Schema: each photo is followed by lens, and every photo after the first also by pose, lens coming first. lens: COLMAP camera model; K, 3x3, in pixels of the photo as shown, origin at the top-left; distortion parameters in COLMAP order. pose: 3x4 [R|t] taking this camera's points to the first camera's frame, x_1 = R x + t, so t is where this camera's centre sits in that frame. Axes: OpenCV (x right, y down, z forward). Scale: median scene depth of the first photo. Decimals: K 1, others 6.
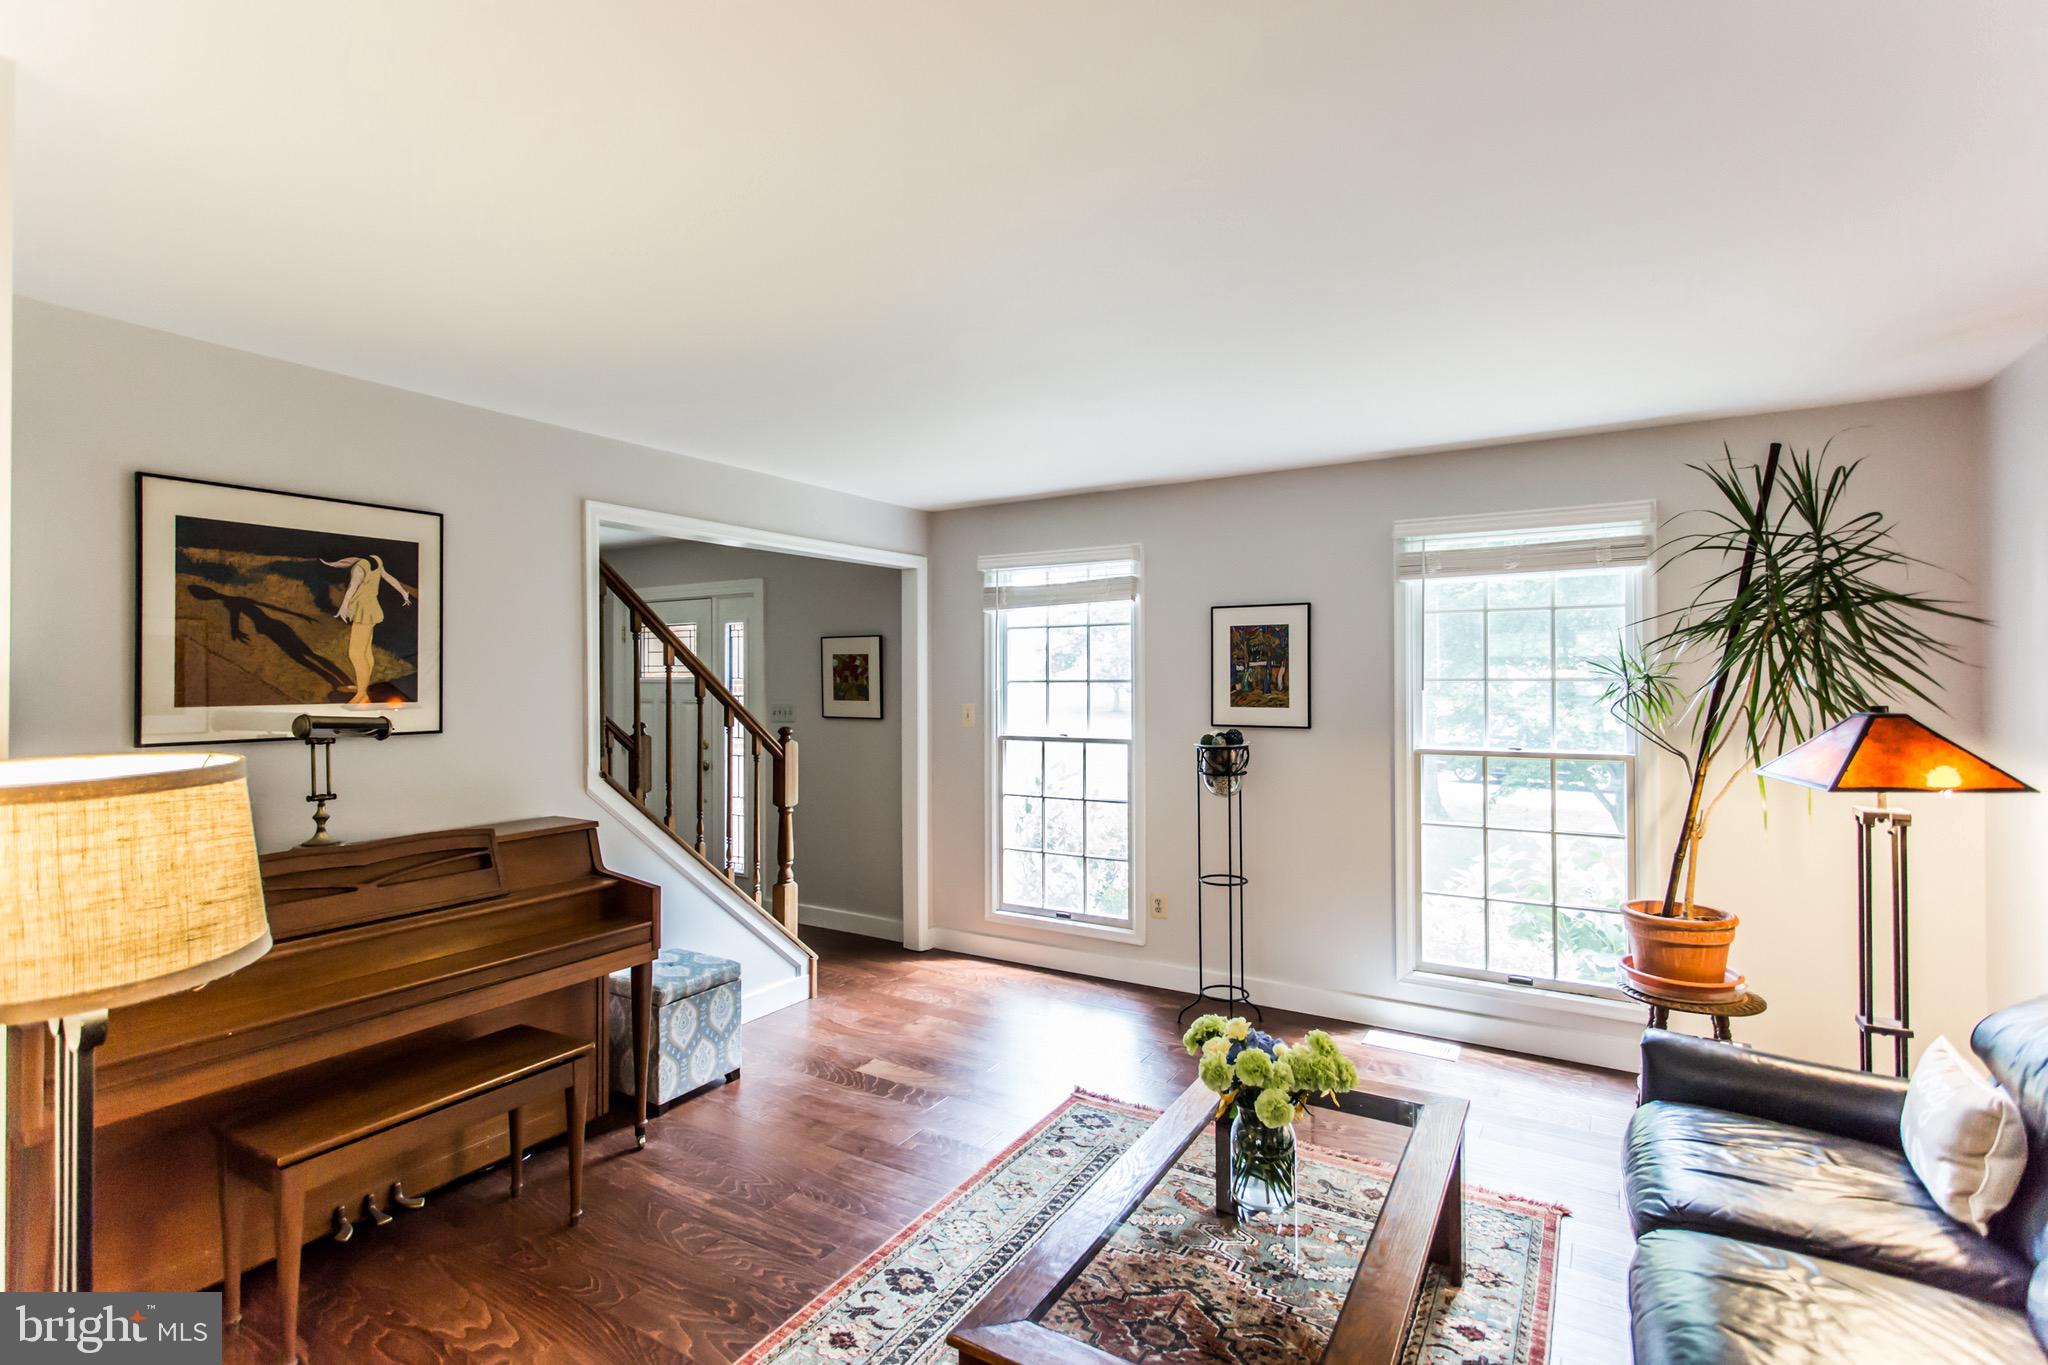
lens RADIAL K [[967.4, 0, 1013.0], [0, 967.4, 684.6], [0, 0, 1]] dist [0.002244, 0.000820]
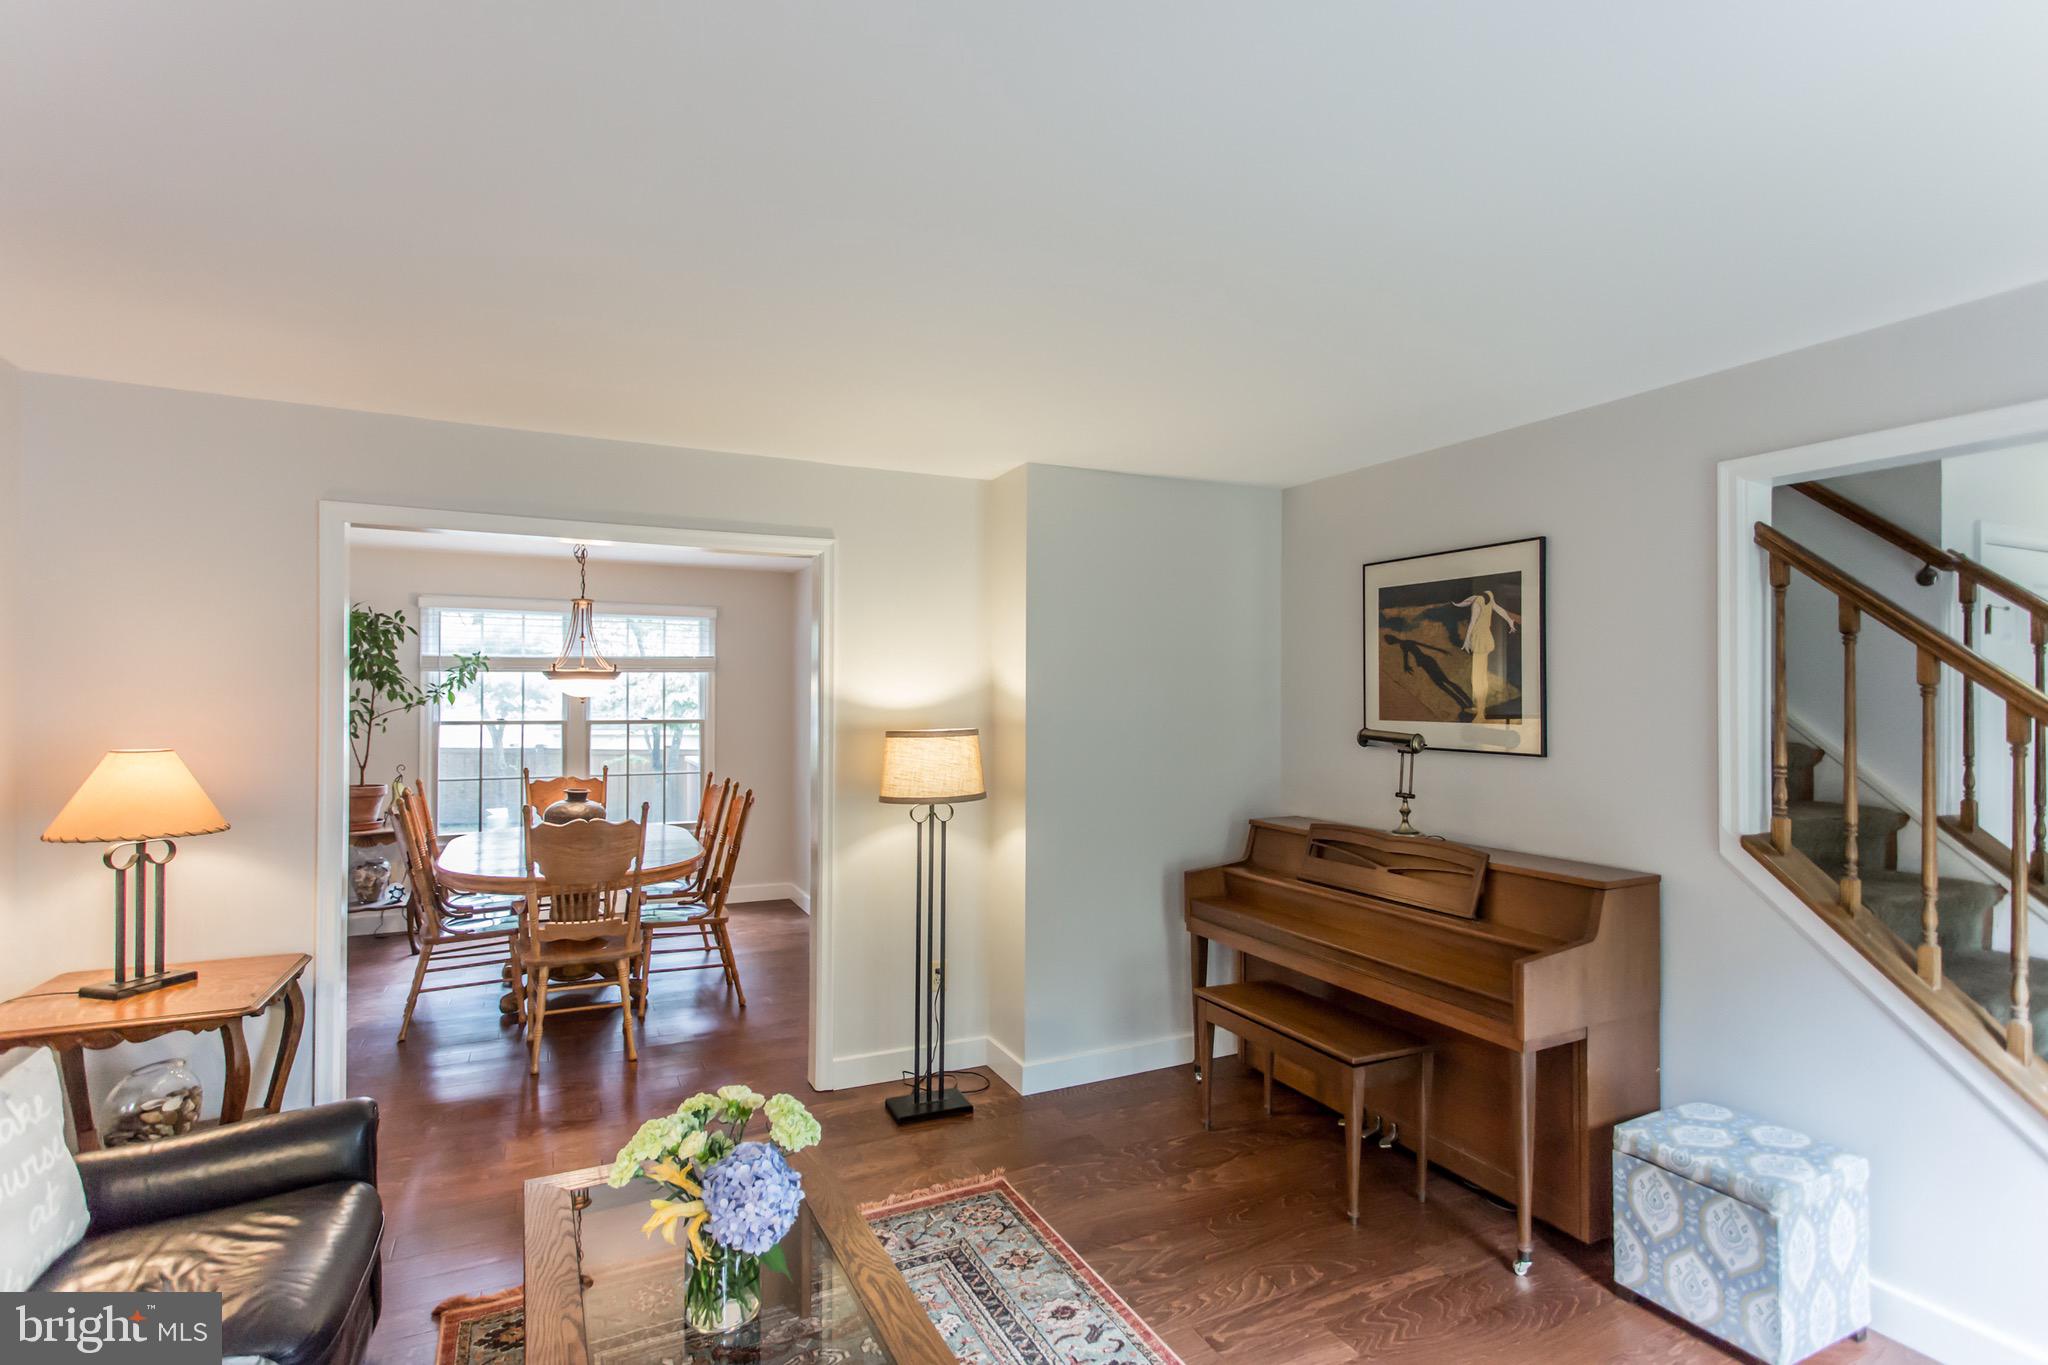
lens RADIAL K [[977.6, 0, 1014.7], [0, 977.6, 706.6], [0, 0, 1]] dist [0.002216, 0.000364]
pose [[-0.536738, 0.012754, -0.843653, 0.590181], [-0.005743, 0.999807, 0.018768, -0.018982], [0.843729, 0.014918, -0.536561, 1.170229]]
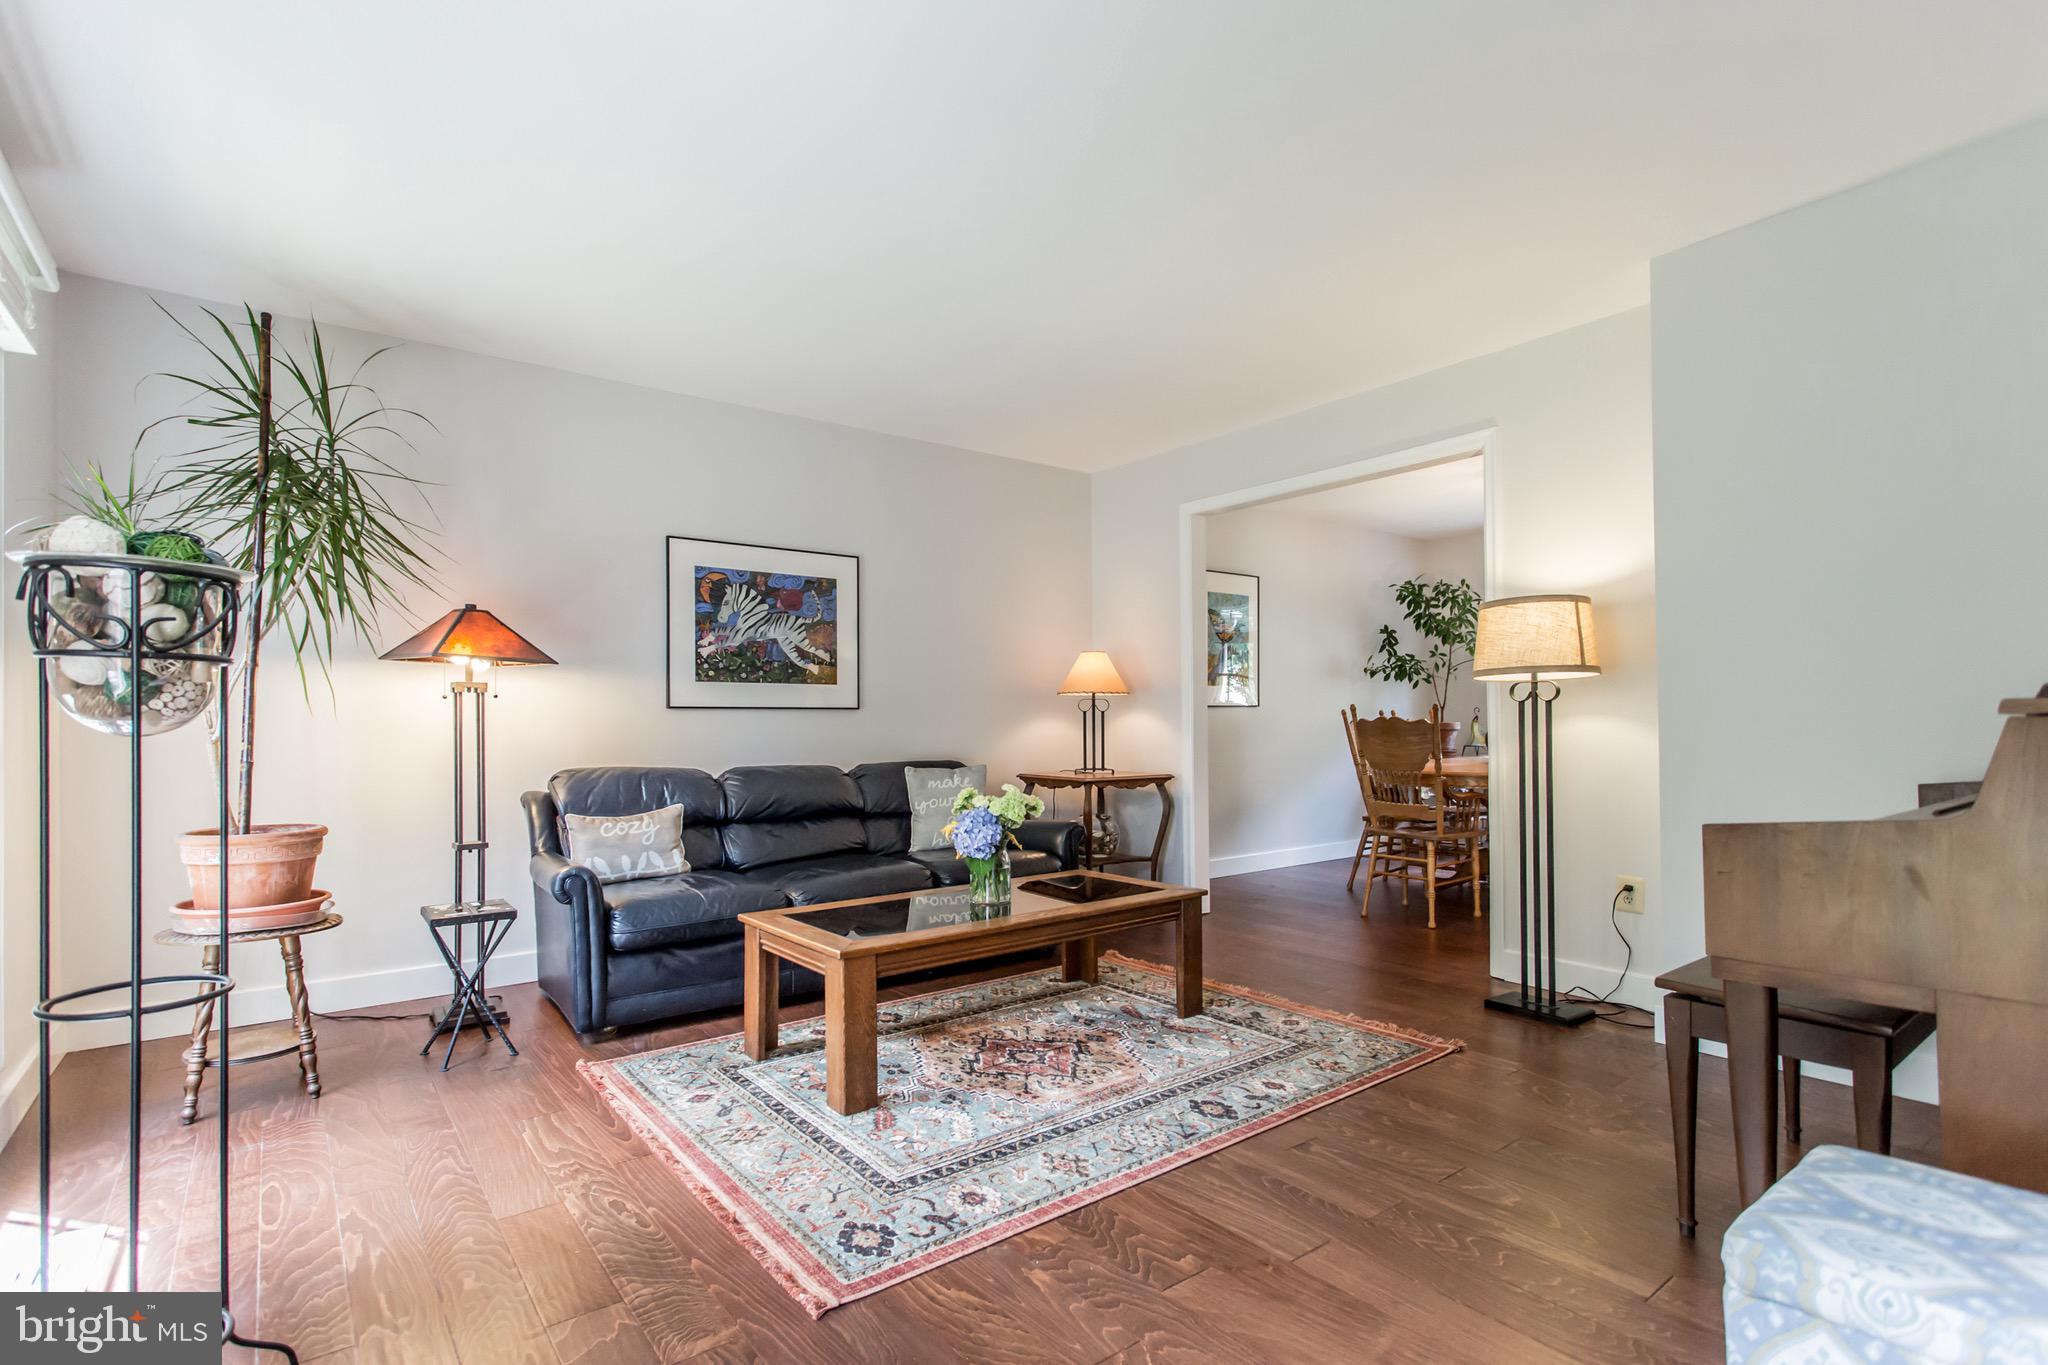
lens RADIAL K [[977.6, 0, 1014.7], [0, 977.6, 706.6], [0, 0, 1]] dist [0.002216, 0.000364]
pose [[-0.934330, 0.019162, 0.355893, -0.241100], [0.016030, 0.999803, -0.011746, 0.163861], [-0.356048, -0.005270, -0.934453, 1.718935]]
